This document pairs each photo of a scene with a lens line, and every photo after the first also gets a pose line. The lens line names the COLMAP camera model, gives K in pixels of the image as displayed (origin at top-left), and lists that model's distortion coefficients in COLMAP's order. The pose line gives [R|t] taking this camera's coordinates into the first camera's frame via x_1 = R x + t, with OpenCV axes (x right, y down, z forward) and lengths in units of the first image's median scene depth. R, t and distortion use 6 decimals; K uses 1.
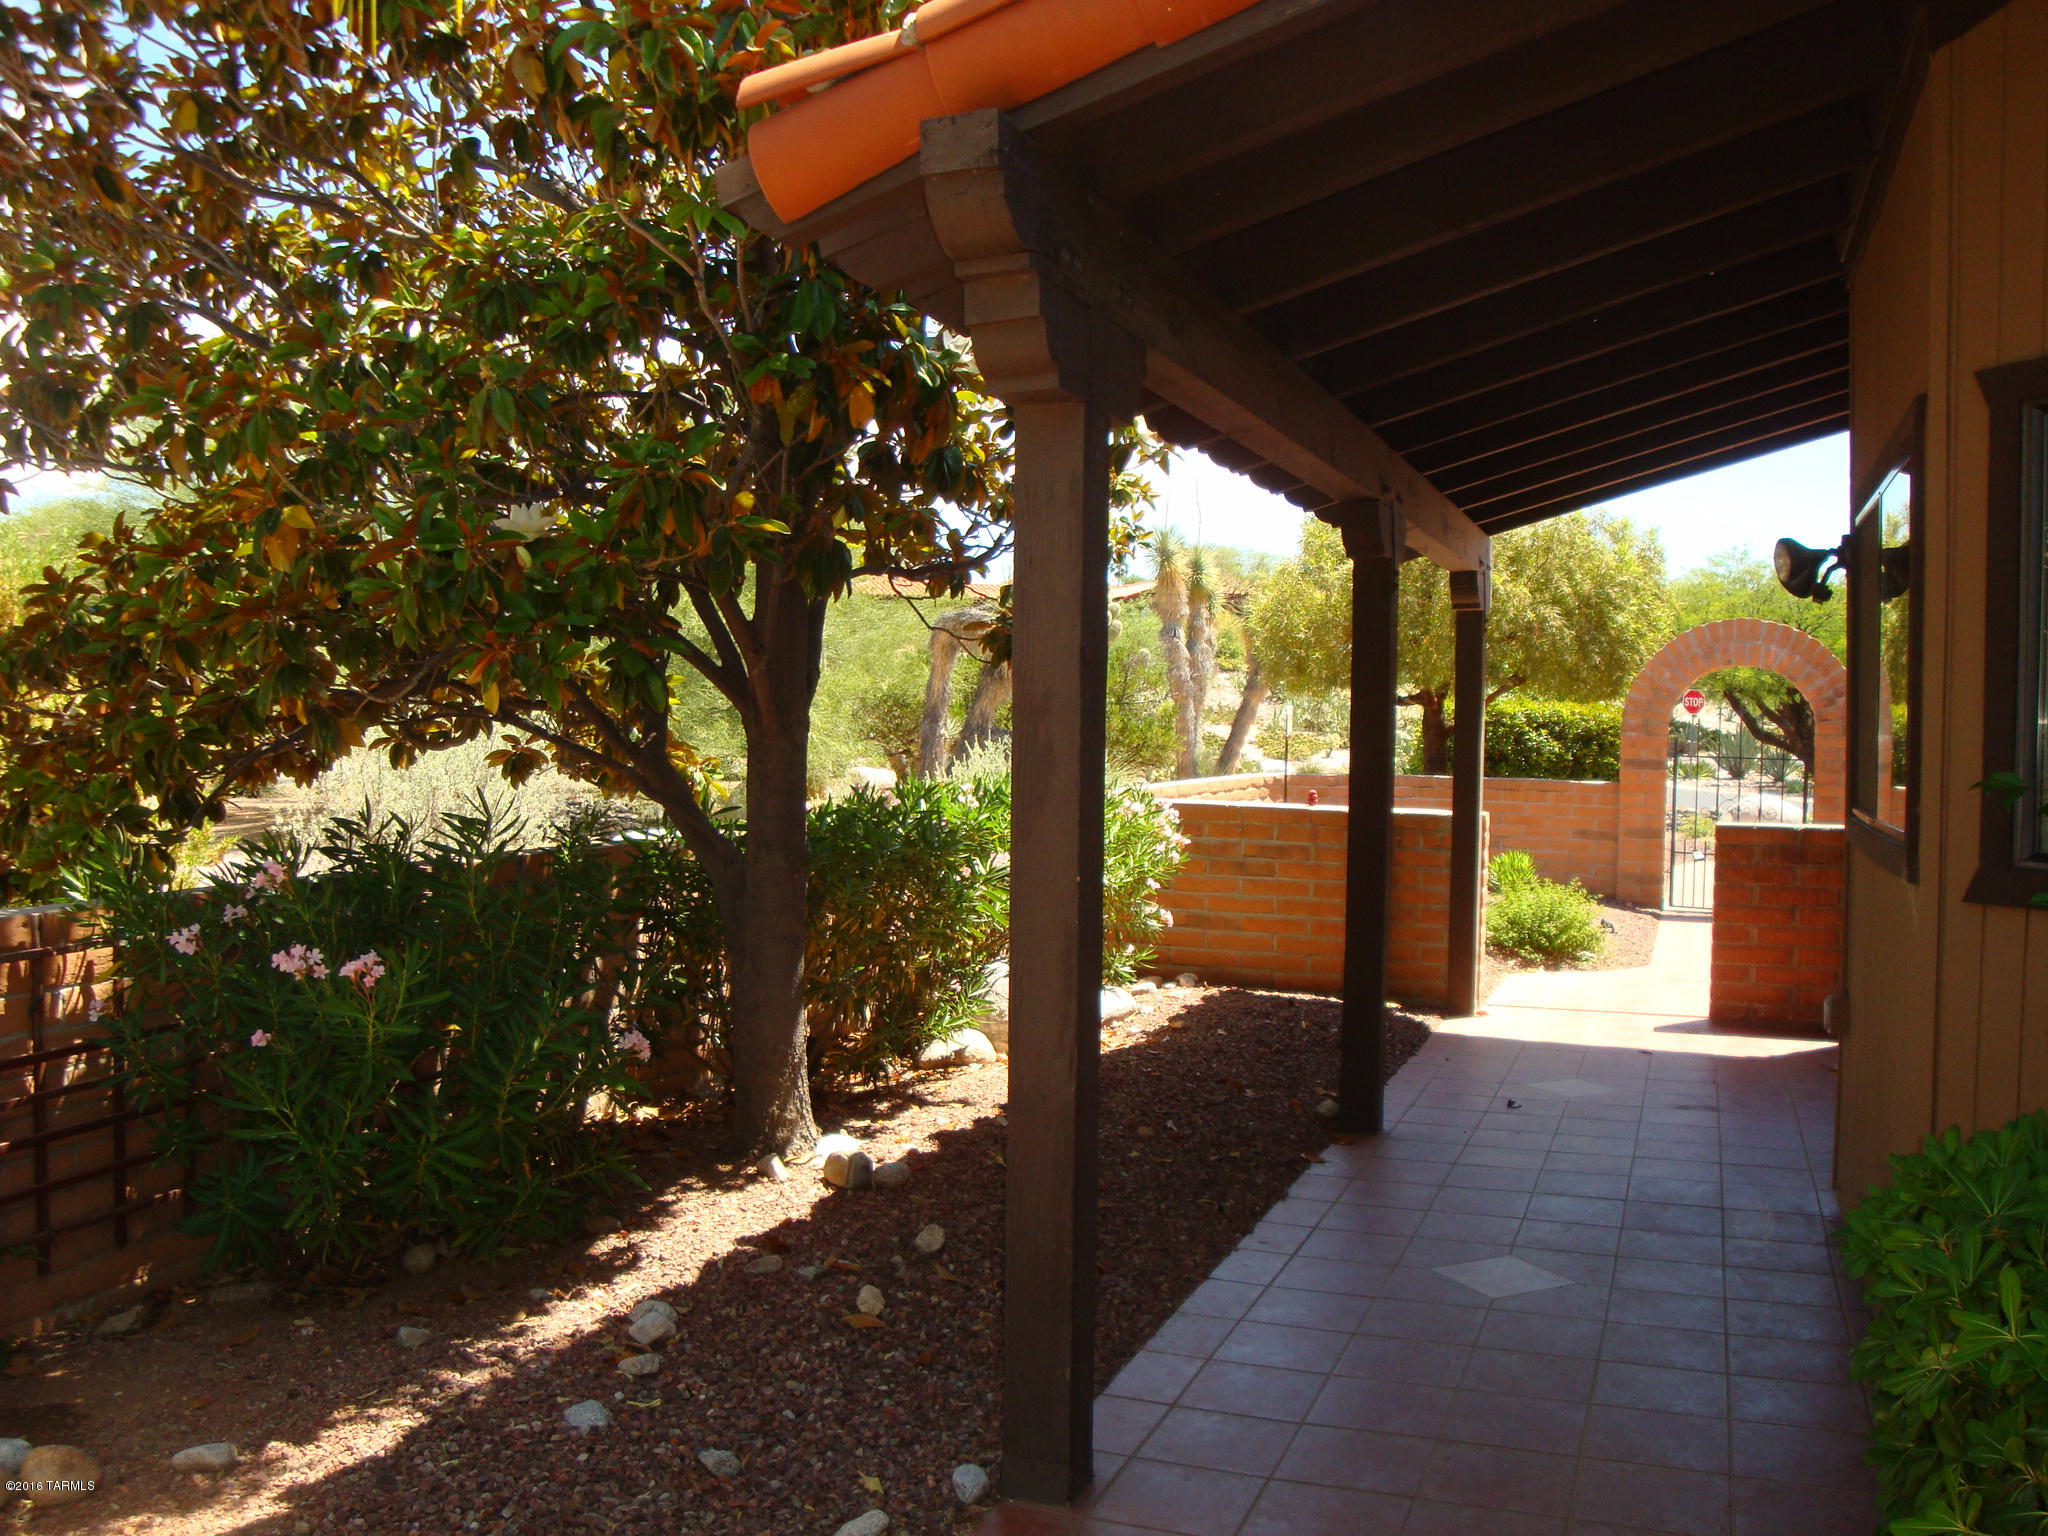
lens RADIAL K [[1712.8, 0, 1026.2], [0, 1712.8, 765.2], [0, 0, 1]] dist [-0.129517, 0.030689]
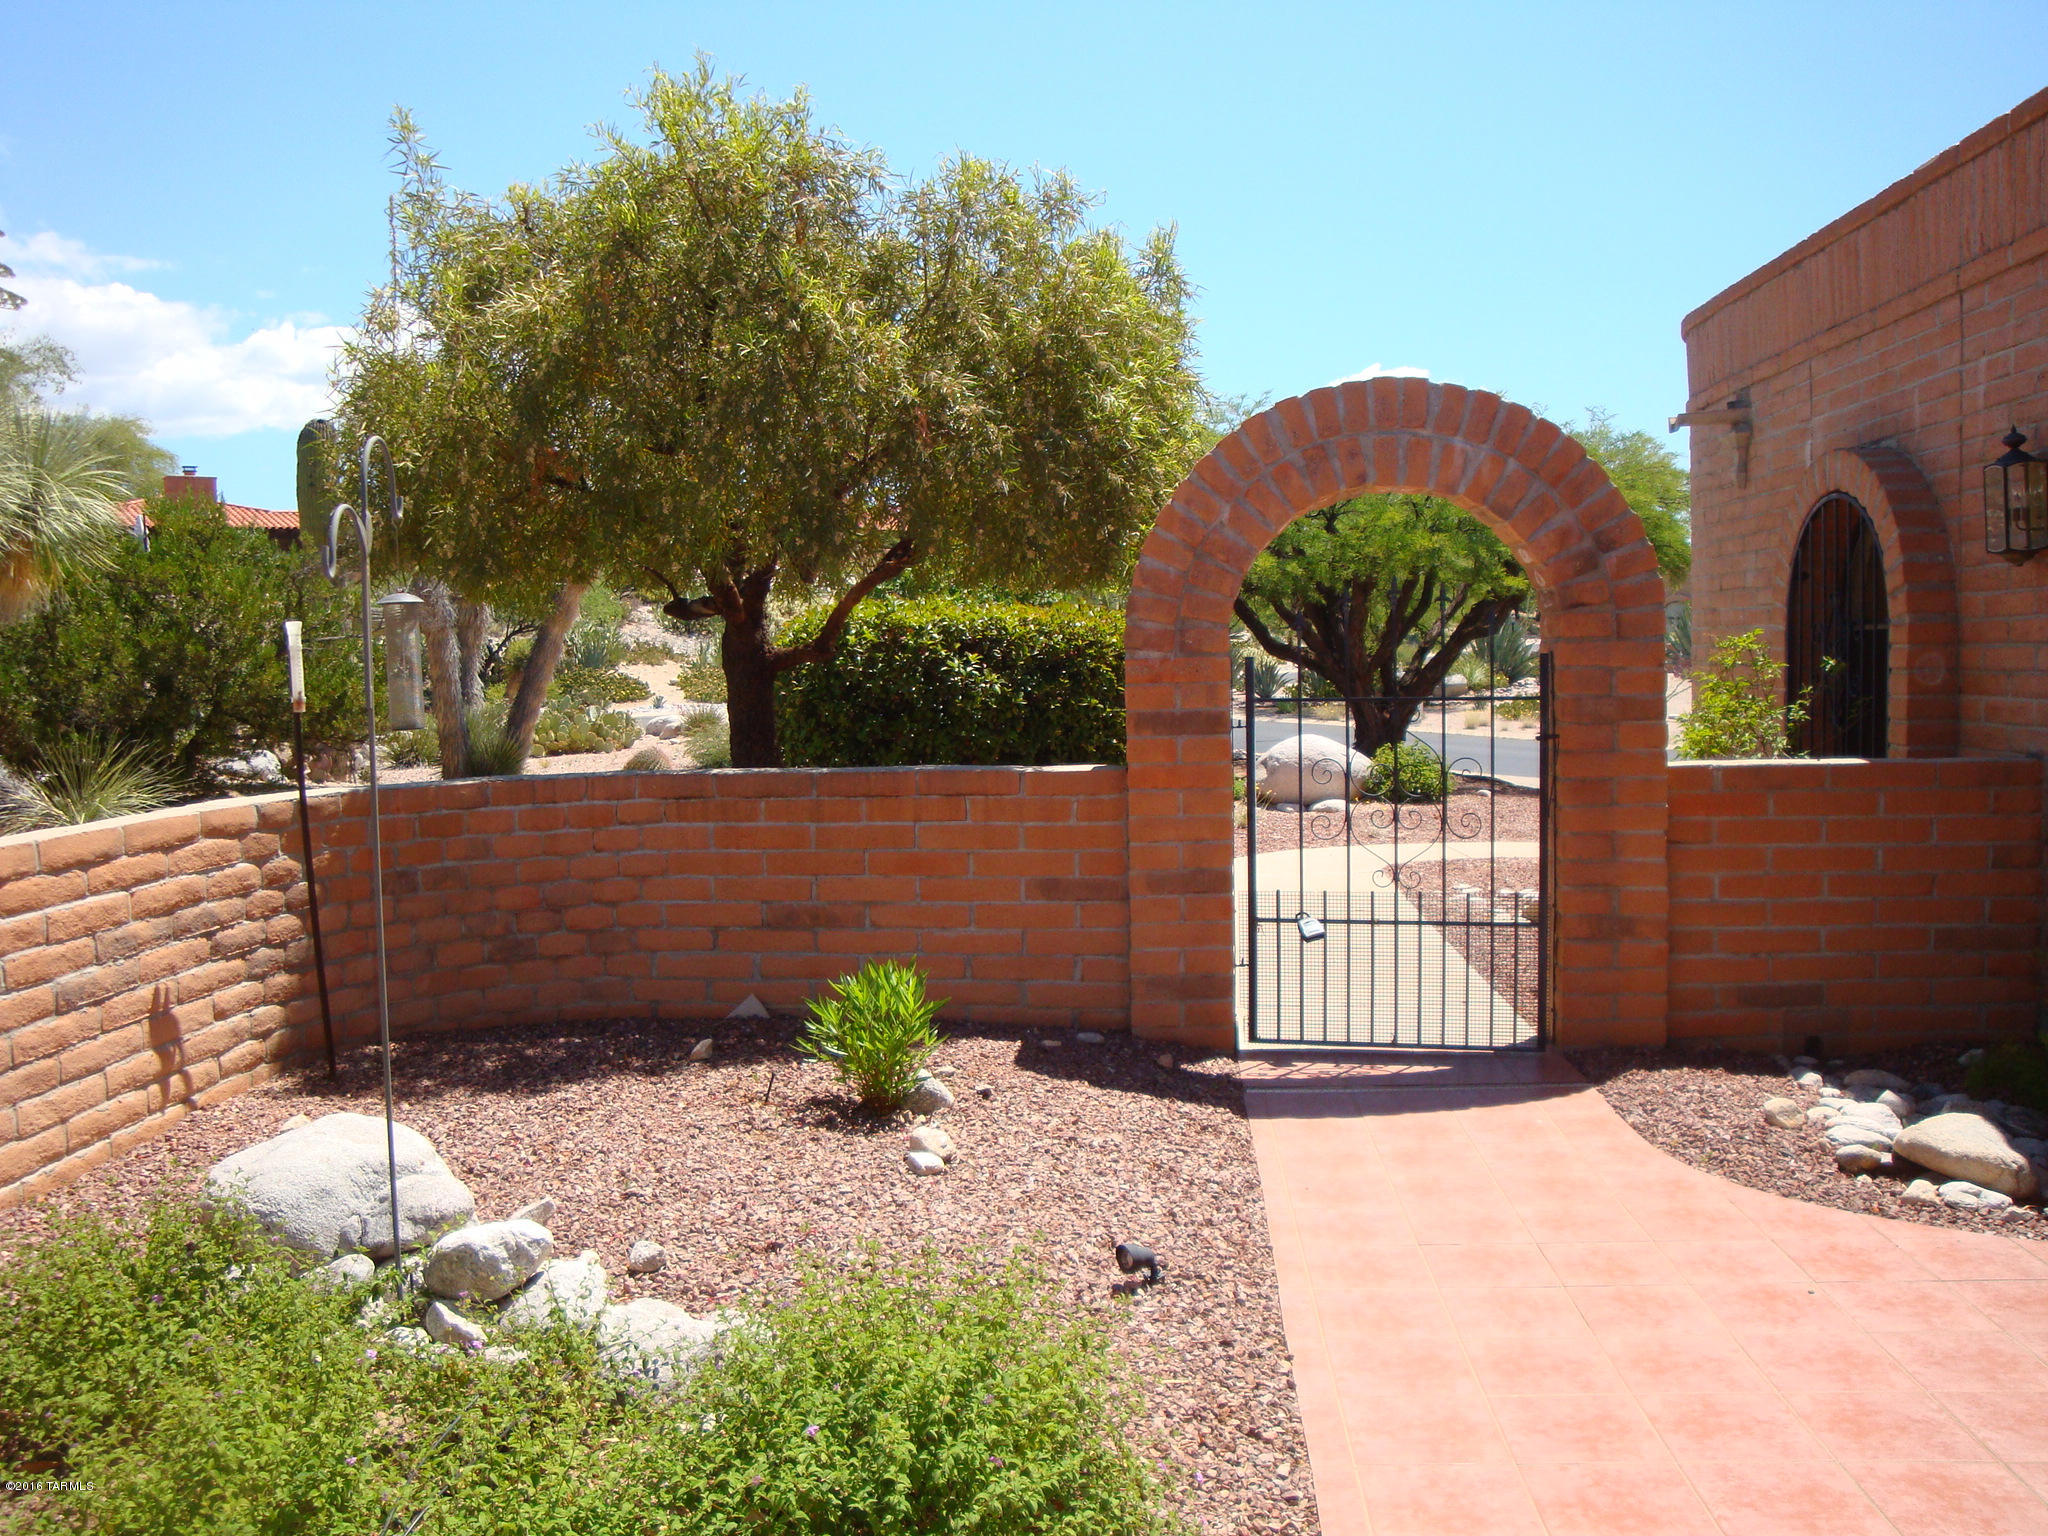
lens RADIAL K [[1712.8, 0, 1023.1], [0, 1712.8, 763.4], [0, 0, 1]] dist [-0.129517, 0.030689]
pose [[0.953485, -0.059648, 0.295482, 0.186584], [0.048641, 0.997826, 0.044471, -0.011167], [-0.297492, -0.028030, 0.954313, 0.558361]]
